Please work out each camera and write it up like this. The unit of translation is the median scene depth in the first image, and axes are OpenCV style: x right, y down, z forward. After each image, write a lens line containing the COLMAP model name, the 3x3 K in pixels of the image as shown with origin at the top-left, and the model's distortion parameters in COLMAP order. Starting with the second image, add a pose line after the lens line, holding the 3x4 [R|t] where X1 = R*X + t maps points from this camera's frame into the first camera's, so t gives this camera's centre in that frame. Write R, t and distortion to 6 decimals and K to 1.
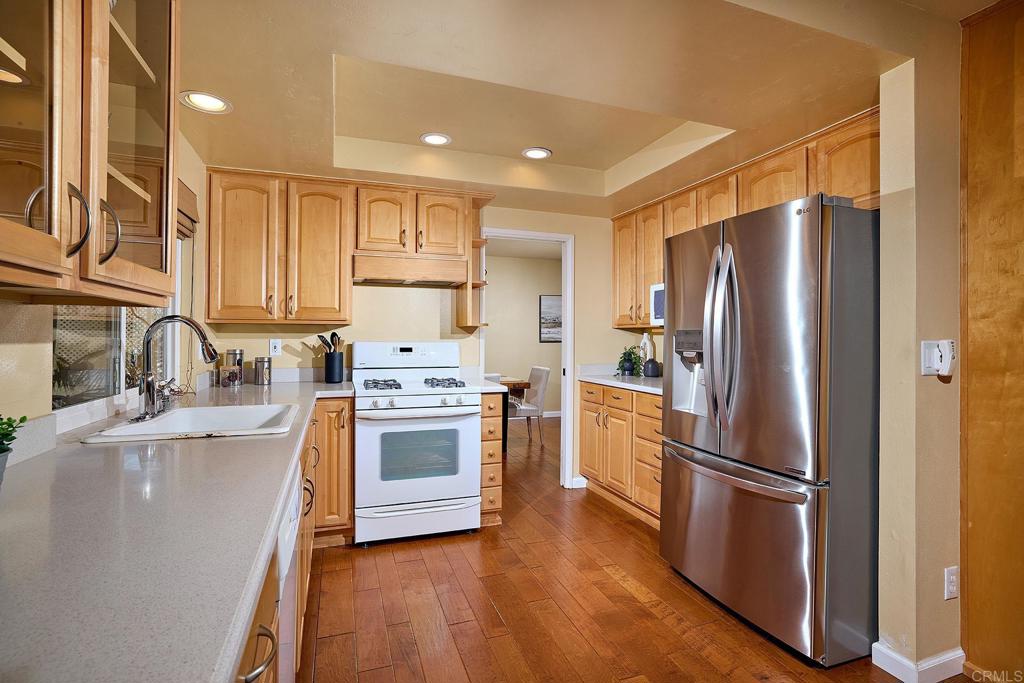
lens RADIAL K [[491.0, 0, 515.7], [0, 491.0, 337.0], [0, 0, 1]] dist [-0.032940, 0.000412]
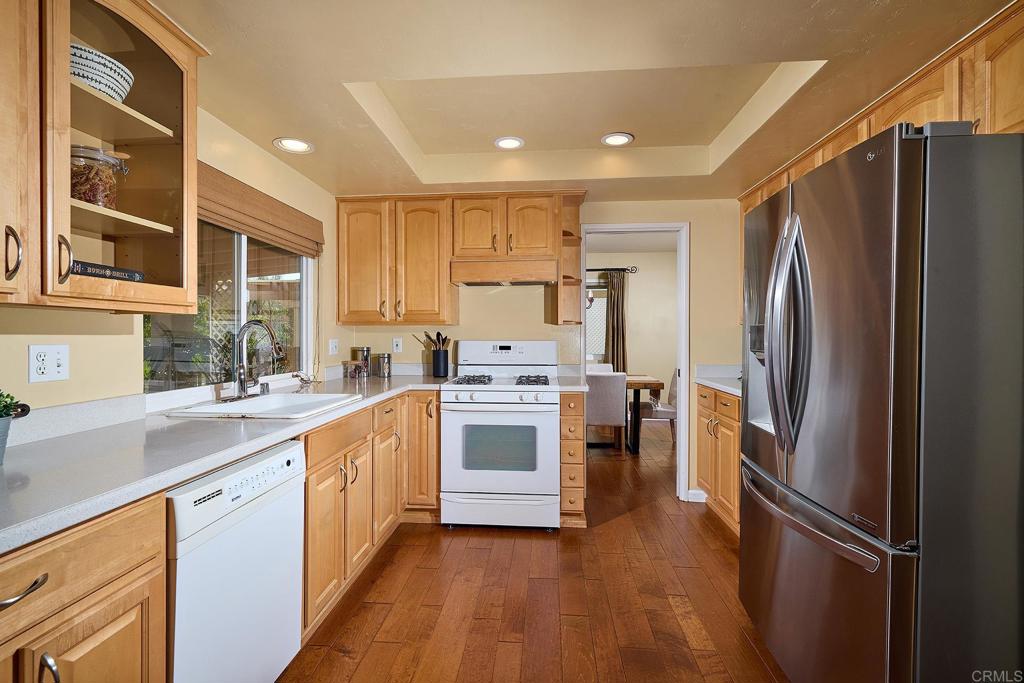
lens RADIAL K [[467.3, 0, 509.0], [0, 467.3, 338.4], [0, 0, 1]] dist [0.001446, -0.006026]
pose [[0.907169, -0.003945, -0.420749, 0.238374], [0.006409, 0.999970, 0.004442, 0.001496], [0.420718, -0.006726, 0.907166, 0.100193]]
